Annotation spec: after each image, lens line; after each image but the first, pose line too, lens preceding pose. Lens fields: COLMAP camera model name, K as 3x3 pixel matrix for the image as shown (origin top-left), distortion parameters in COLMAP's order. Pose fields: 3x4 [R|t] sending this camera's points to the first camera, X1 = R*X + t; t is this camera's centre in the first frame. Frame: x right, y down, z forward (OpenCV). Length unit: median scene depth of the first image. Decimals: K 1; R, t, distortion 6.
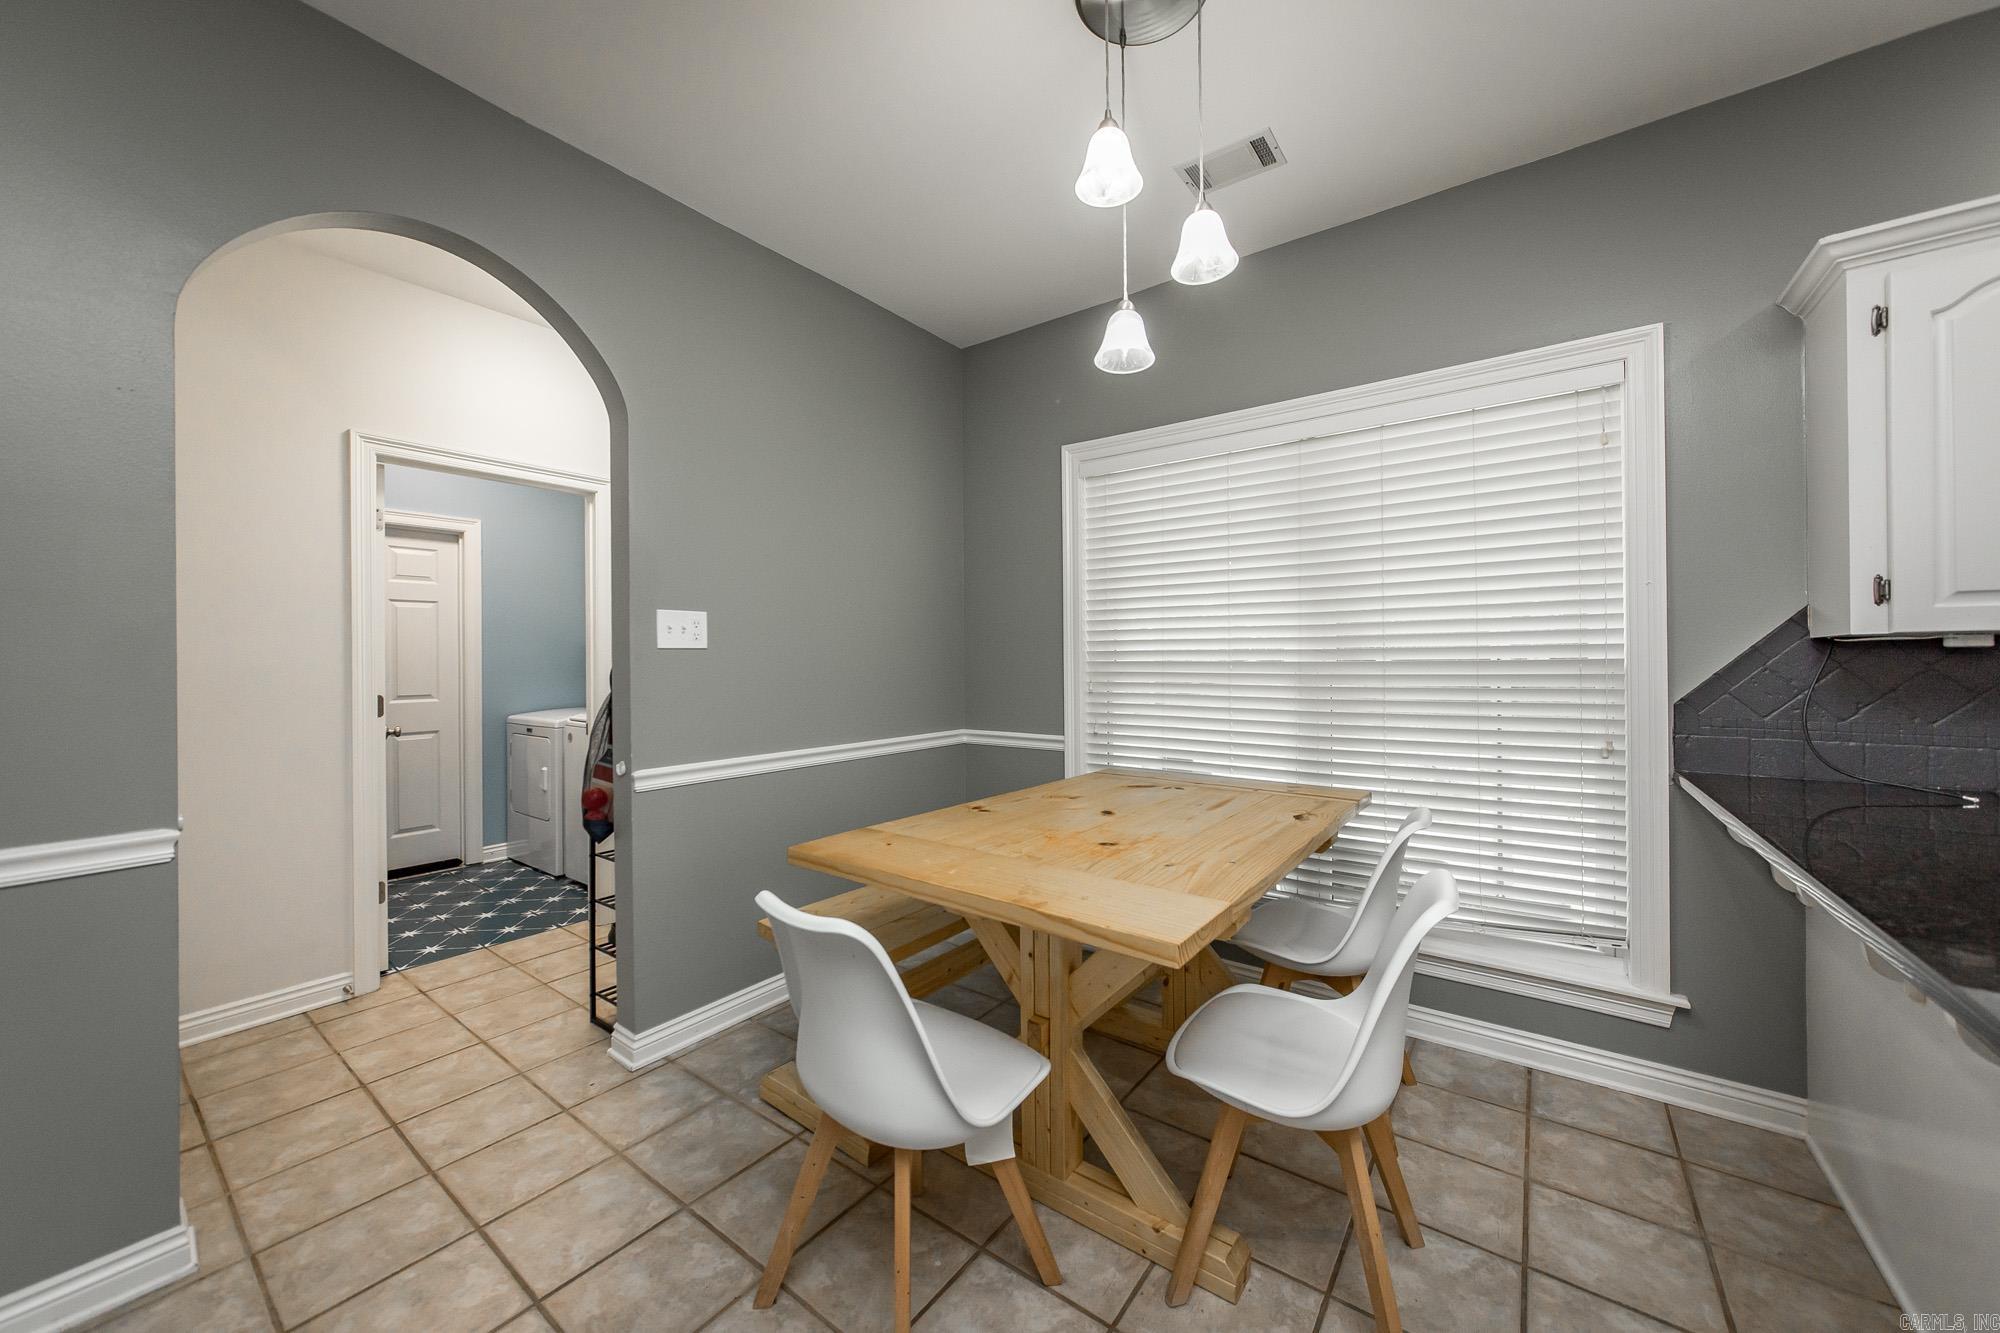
lens RADIAL K [[732.3, 0, 1037.1], [0, 732.3, 656.8], [0, 0, 1]] dist [-0.006843, 0.001266]
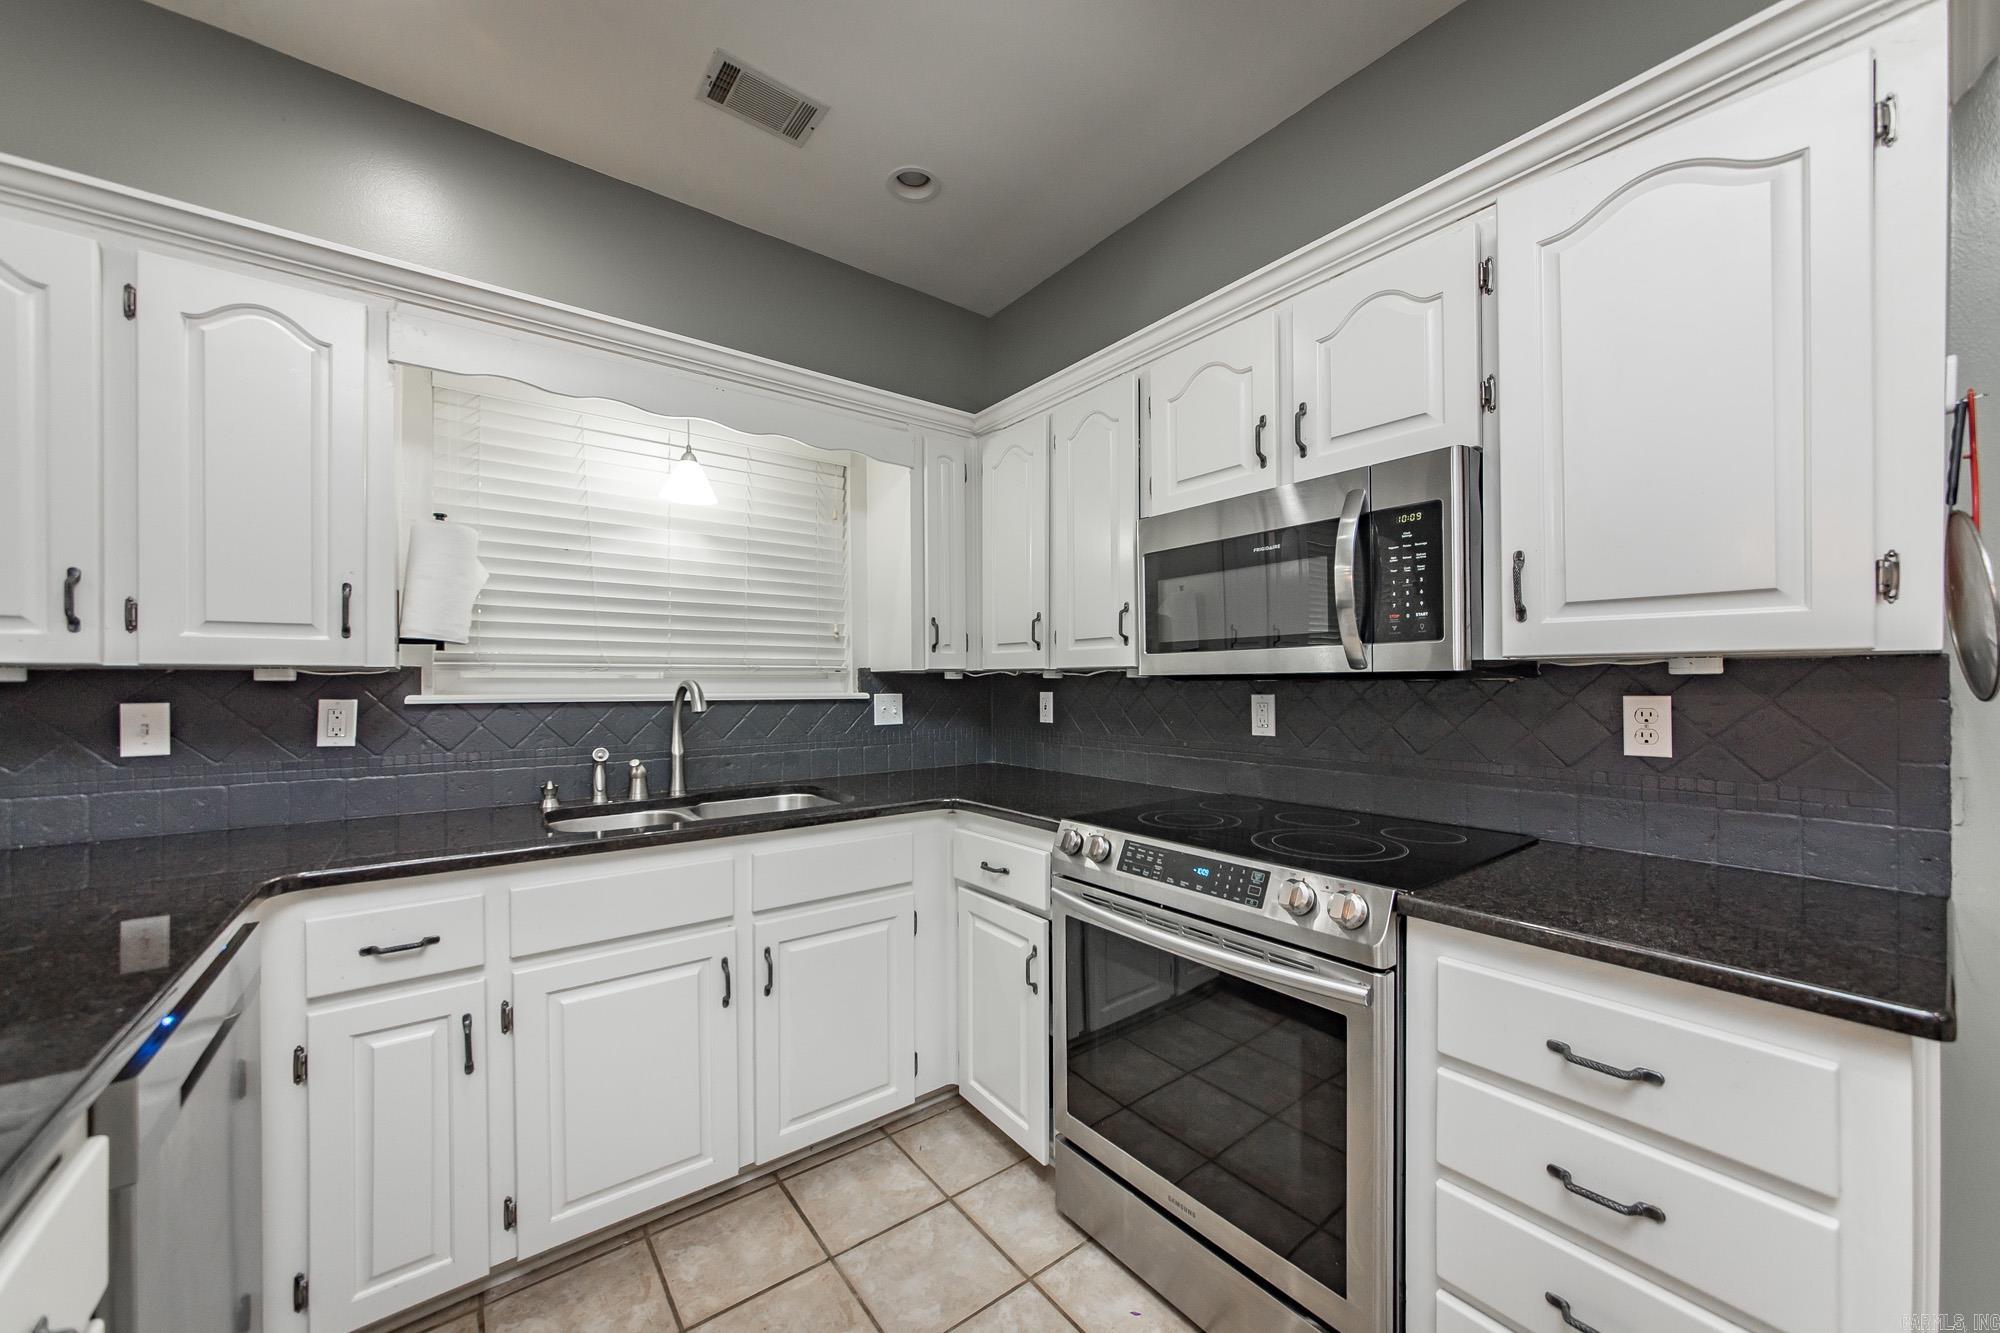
lens RADIAL K [[732.3, 0, 980.9], [0, 732.3, 679.6], [0, 0, 1]] dist [-0.006843, 0.001266]
pose [[0.292323, 0.007624, 0.956289, 0.588988], [-0.001925, 0.999971, -0.007384, -0.009157], [-0.956318, 0.000317, 0.292329, -0.258240]]
